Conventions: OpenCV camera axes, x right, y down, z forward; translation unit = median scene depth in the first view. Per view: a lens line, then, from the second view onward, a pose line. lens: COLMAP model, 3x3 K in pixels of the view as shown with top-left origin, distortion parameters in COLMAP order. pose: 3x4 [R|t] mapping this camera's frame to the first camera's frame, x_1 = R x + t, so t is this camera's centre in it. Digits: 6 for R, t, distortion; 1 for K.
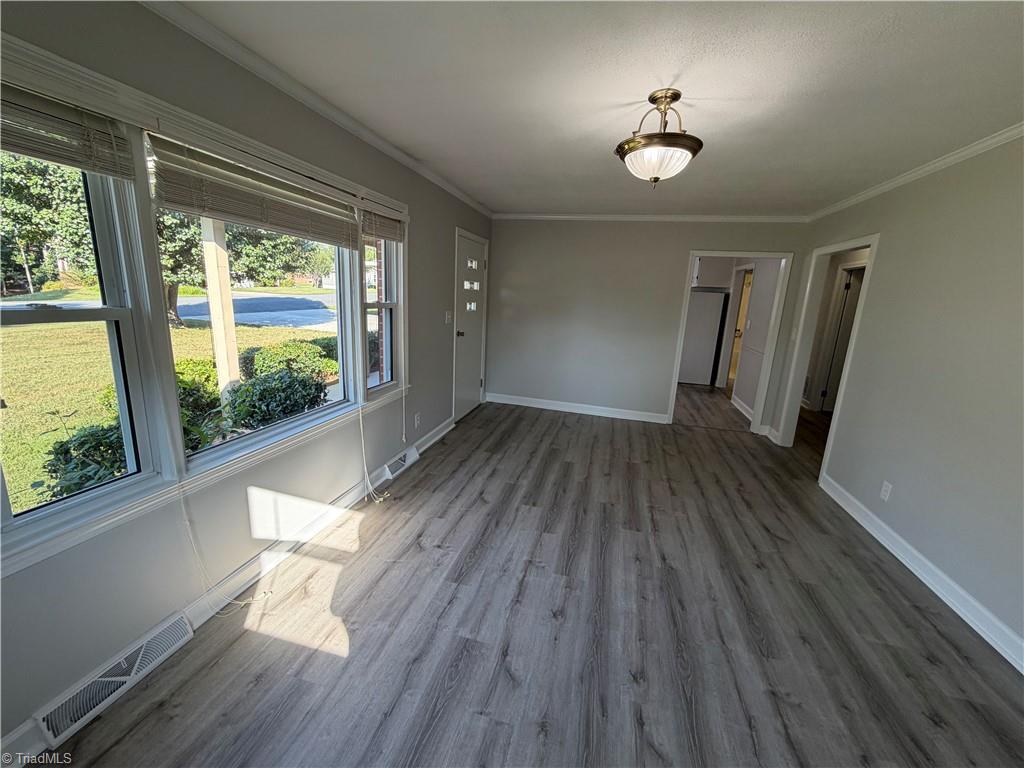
lens RADIAL K [[410.5, 0, 507.2], [0, 410.5, 384.4], [0, 0, 1]] dist [0.001821, -0.000759]
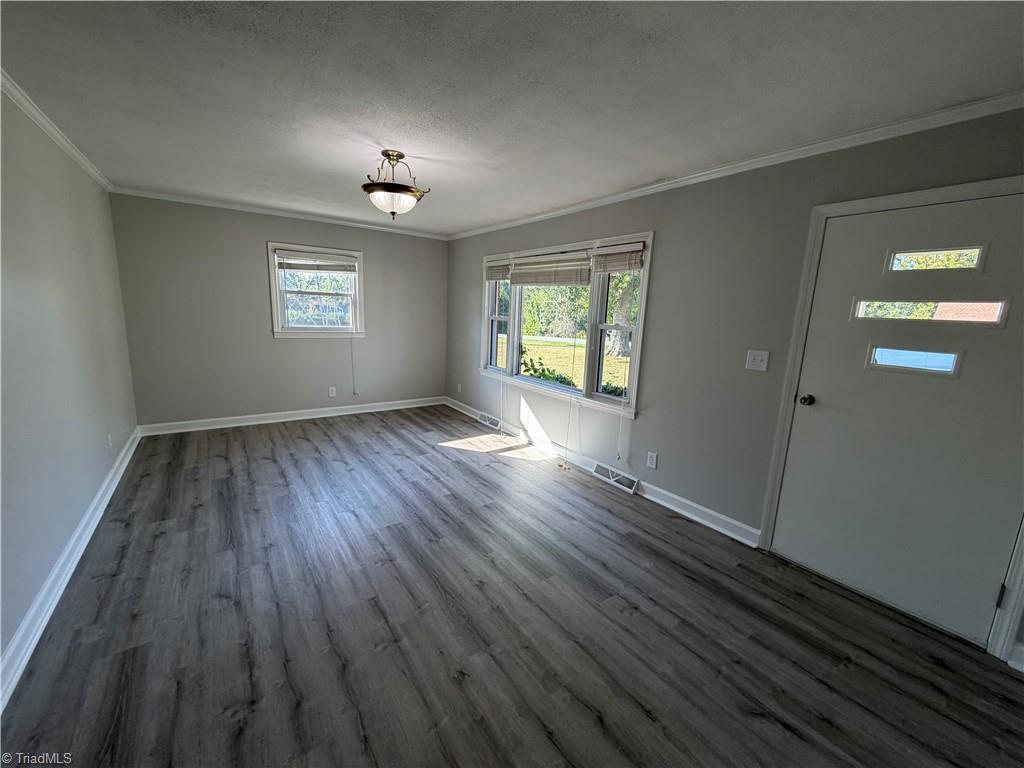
lens RADIAL K [[410.5, 0, 511.1], [0, 410.5, 382.9], [0, 0, 1]] dist [0.001821, -0.000759]
pose [[-0.633555, 0.062584, -0.771162, 0.927841], [-0.239234, 0.932032, 0.272184, -0.339628], [0.735782, 0.356932, -0.575522, 1.755518]]
